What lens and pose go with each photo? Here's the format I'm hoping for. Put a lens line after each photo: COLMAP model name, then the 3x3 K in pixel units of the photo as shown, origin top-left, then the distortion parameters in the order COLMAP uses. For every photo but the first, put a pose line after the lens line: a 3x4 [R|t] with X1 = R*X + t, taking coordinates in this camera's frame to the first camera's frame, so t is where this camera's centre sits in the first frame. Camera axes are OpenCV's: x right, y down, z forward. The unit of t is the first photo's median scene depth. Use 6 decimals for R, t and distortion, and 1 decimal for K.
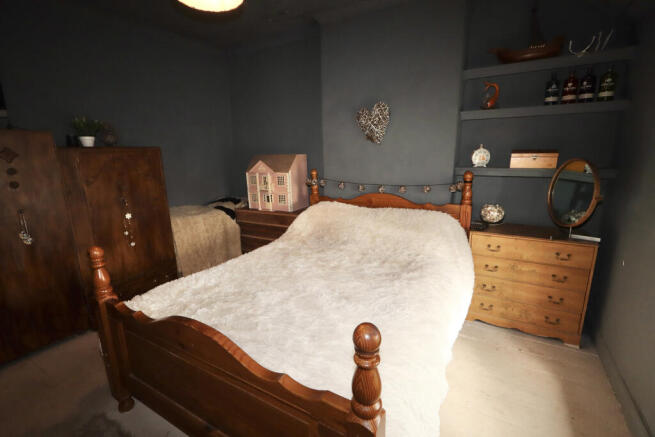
lens RADIAL K [[300.3, 0, 327.2], [0, 300.3, 219.4], [0, 0, 1]] dist [-0.010126, 0.001969]
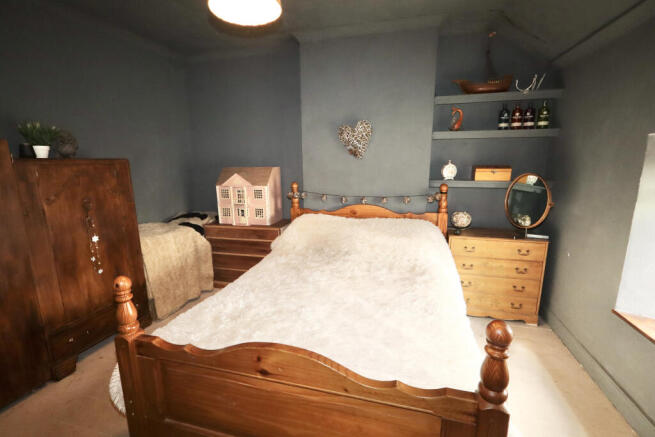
lens RADIAL K [[300.3, 0, 326.5], [0, 300.3, 218.7], [0, 0, 1]] dist [-0.010126, 0.001969]
pose [[0.966844, -0.037964, 0.252529, -0.267545], [0.046255, 0.998565, -0.026974, -0.016852], [-0.251142, 0.037760, 0.967213, 0.005783]]
